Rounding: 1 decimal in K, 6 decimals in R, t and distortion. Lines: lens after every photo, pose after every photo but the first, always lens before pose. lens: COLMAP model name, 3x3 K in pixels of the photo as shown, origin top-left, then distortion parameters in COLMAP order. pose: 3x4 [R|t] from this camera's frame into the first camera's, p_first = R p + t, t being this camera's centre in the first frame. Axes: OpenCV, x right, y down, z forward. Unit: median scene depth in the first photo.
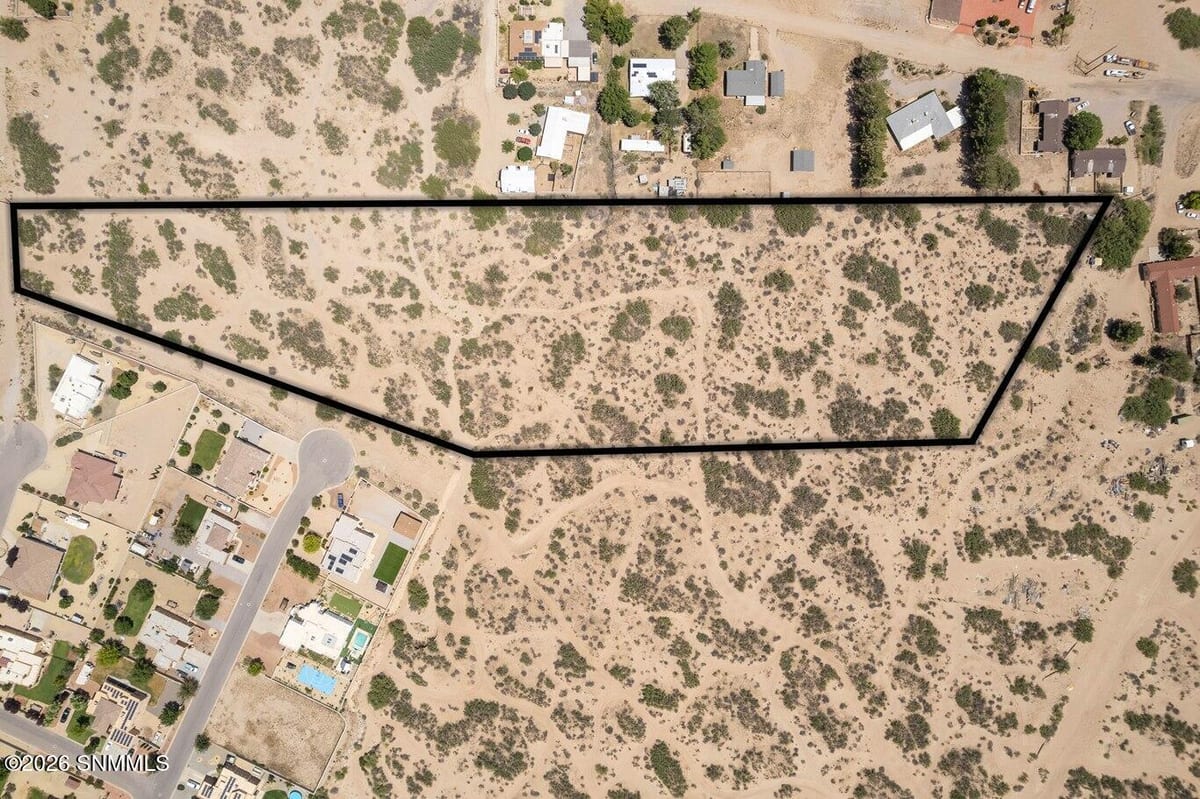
lens RADIAL K [[768.8, 0, 600.0], [0, 768.8, 399.5], [0, 0, 1]] dist [-0.083071, 0.075724]
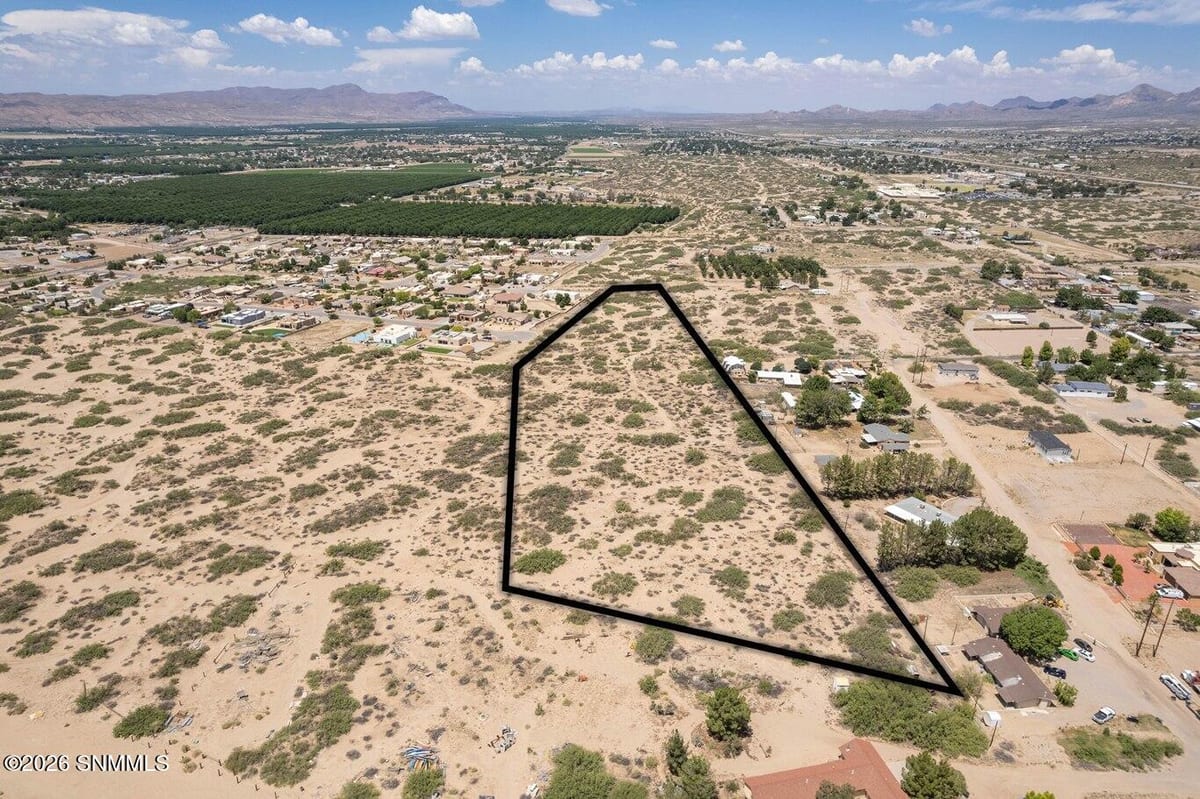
lens RADIAL K [[768.8, 0, 600.0], [0, 768.8, 399.5], [0, 0, 1]] dist [-0.083071, 0.075724]
pose [[0.076115, 0.353660, -0.932272, 1.059475], [-0.996431, -0.007253, -0.084104, 0.040587], [-0.036506, 0.935346, 0.351846, 0.596405]]
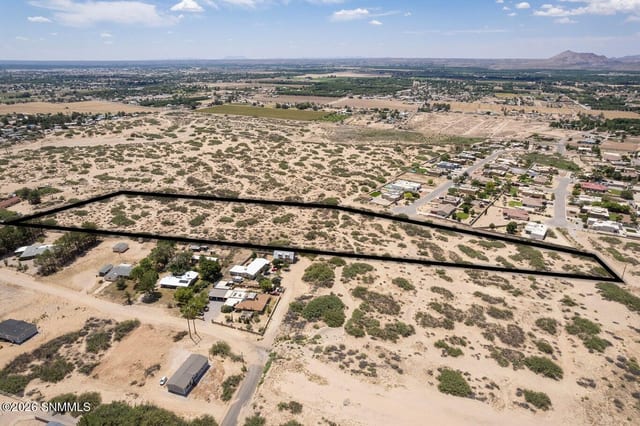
lens RADIAL K [[410.0, 0, 320.0], [0, 410.0, 213.0], [0, 0, 1]] dist [-0.083071, 0.075724]
pose [[-0.987478, -0.060562, 0.145672, -0.296353], [0.157759, -0.379047, 0.911831, -1.015783], [-0.000006, 0.923394, 0.383855, 0.565214]]
